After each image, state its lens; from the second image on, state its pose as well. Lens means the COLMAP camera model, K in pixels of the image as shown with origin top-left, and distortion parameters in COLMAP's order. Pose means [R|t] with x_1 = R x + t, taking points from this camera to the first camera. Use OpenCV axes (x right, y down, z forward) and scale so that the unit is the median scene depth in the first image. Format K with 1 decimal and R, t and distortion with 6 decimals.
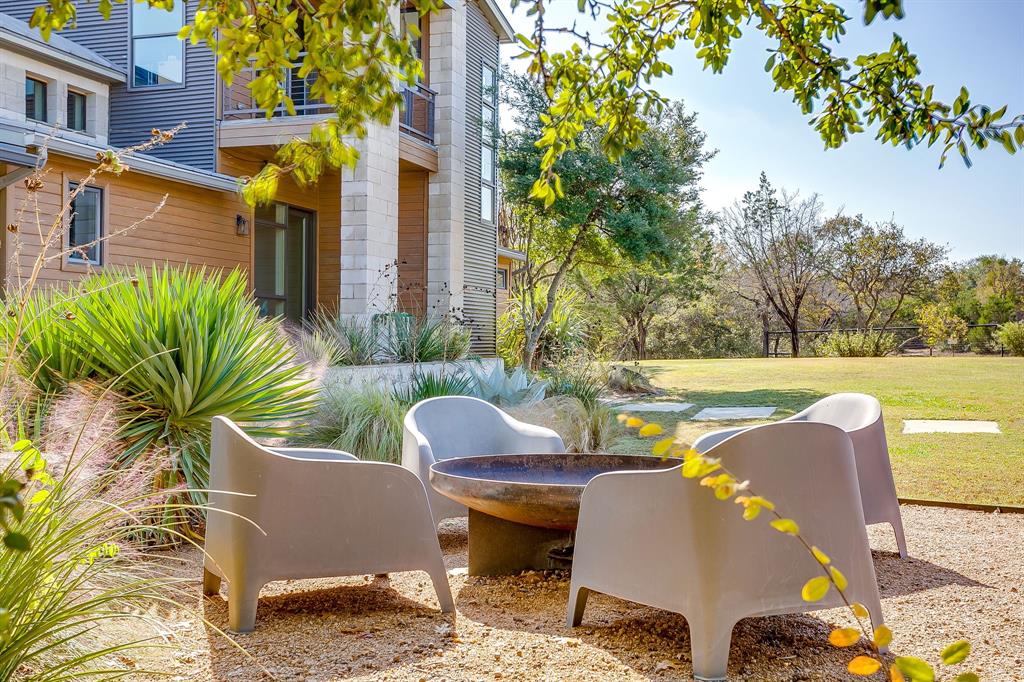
lens RADIAL K [[1103.3, 0, 512.0], [0, 1103.3, 341.0], [0, 0, 1]] dist [-0.008837, 0.227775]
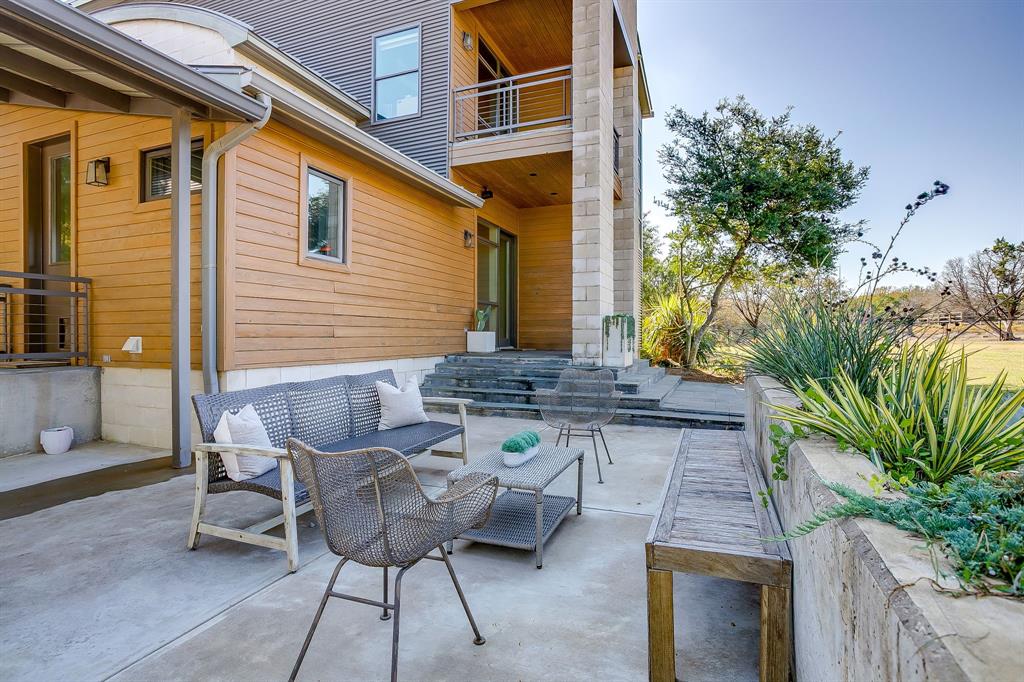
lens RADIAL K [[503.2, 0, 512.0], [0, 503.2, 341.0], [0, 0, 1]] dist [-0.001501, -0.000079]
pose [[0.998151, -0.001375, -0.060760, -0.171203], [0.002240, 0.999897, 0.014184, -0.007215], [0.060734, -0.014293, 0.998052, 0.490086]]
